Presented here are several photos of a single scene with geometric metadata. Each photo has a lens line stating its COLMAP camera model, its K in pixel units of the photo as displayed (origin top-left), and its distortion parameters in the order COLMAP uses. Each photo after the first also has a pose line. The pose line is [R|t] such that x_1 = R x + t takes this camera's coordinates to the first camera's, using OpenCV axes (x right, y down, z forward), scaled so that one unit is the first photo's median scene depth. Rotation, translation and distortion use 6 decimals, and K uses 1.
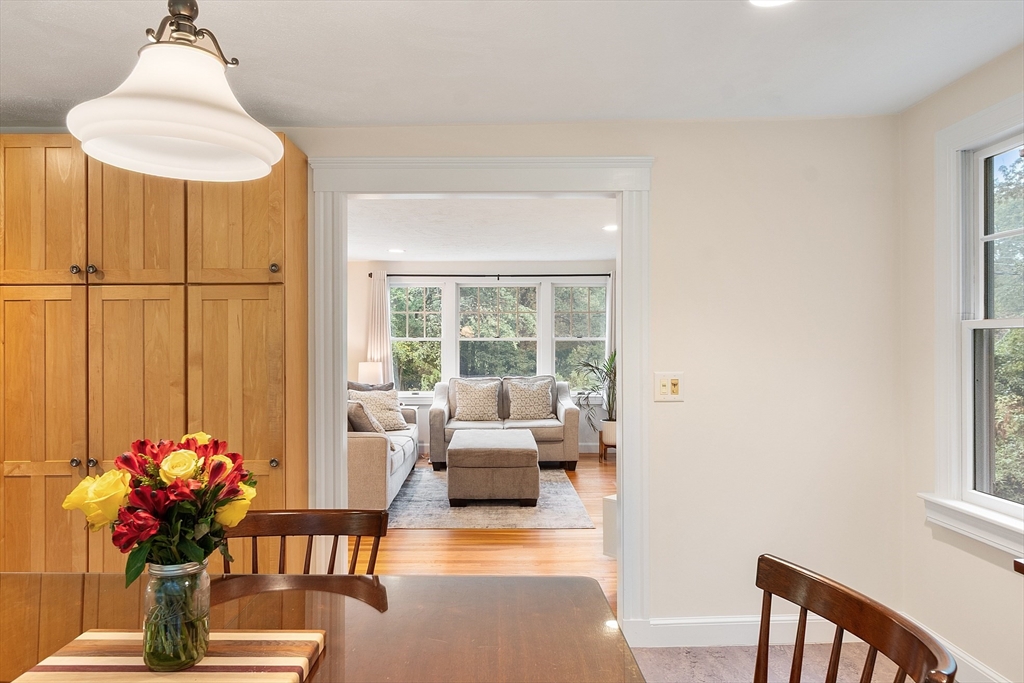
lens RADIAL K [[655.7, 0, 489.3], [0, 655.7, 344.6], [0, 0, 1]] dist [0.005475, 0.004635]
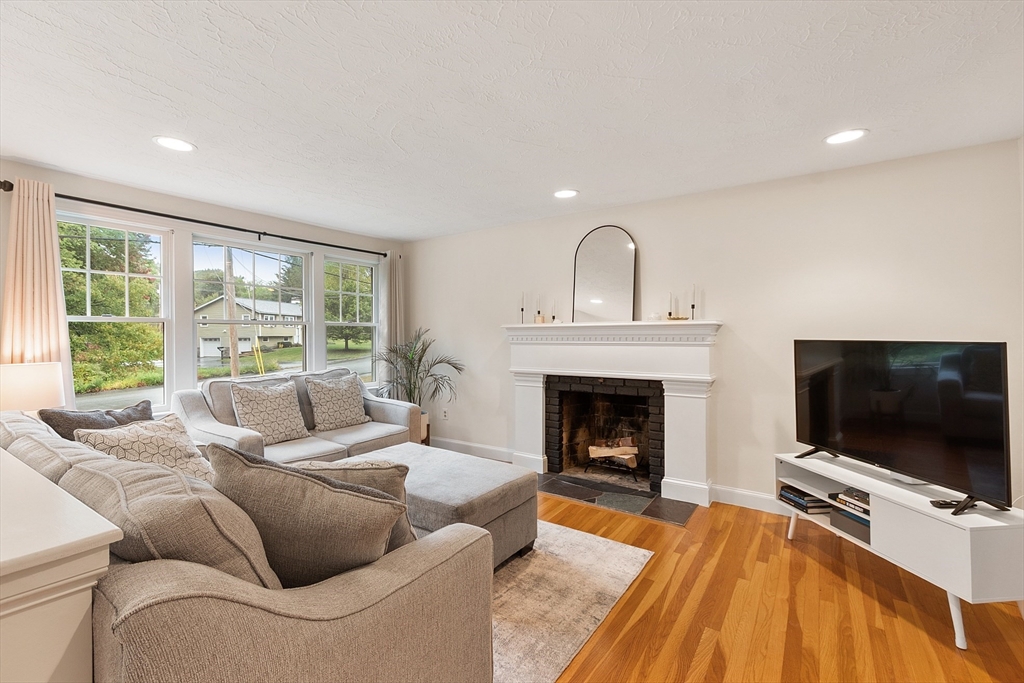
lens RADIAL K [[452.6, 0, 498.0], [0, 452.6, 340.2], [0, 0, 1]] dist [0.007490, -0.002067]
pose [[0.574942, -0.010192, 0.818131, -0.294517], [0.000318, 0.999925, 0.012233, 0.006675], [-0.818194, -0.006773, 0.574902, 0.605244]]
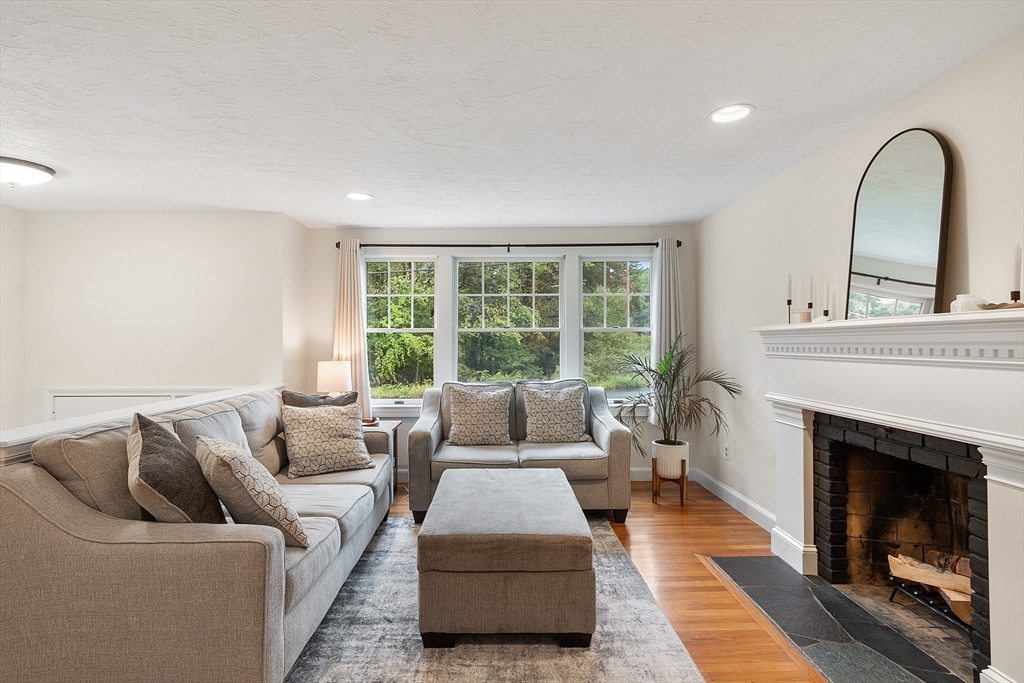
lens RADIAL K [[527.8, 0, 498.2], [0, 527.8, 338.3], [0, 0, 1]] dist [0.008658, -0.003714]
pose [[0.999984, -0.002020, 0.005310, -0.001993], [0.002049, 0.999983, -0.005427, 0.005442], [-0.005299, 0.005438, 0.999971, 0.475307]]
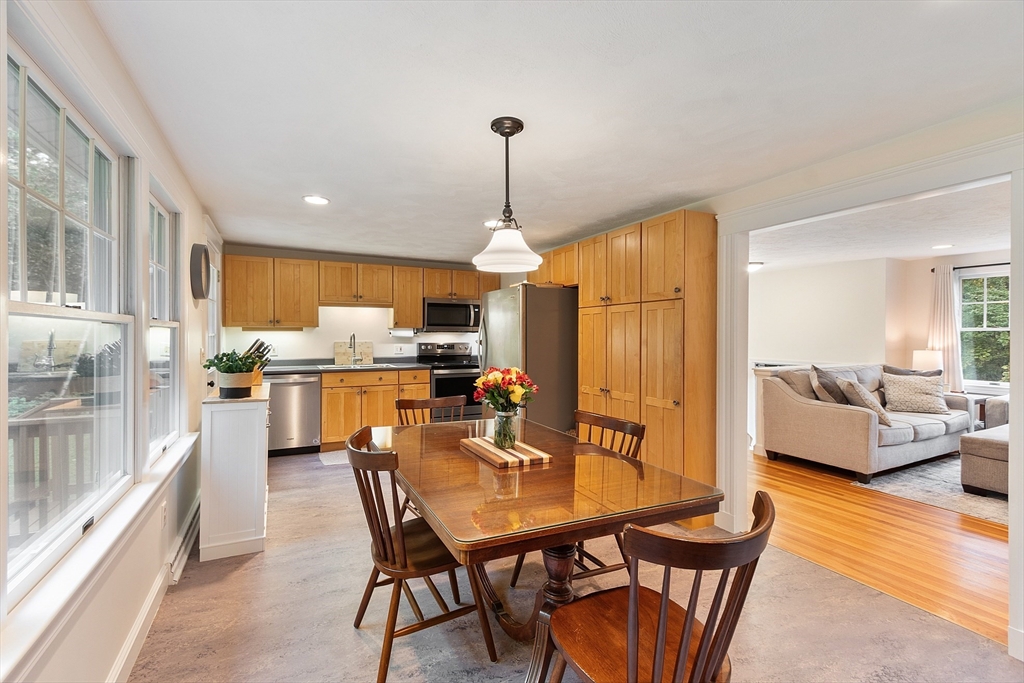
lens RADIAL K [[452.6, 0, 493.1], [0, 452.6, 335.8], [0, 0, 1]] dist [0.007490, -0.002067]
pose [[0.441647, 0.004342, -0.897178, 0.207653], [-0.000767, 0.999990, 0.004462, -0.000666], [0.897188, -0.001282, 0.441646, 0.017237]]
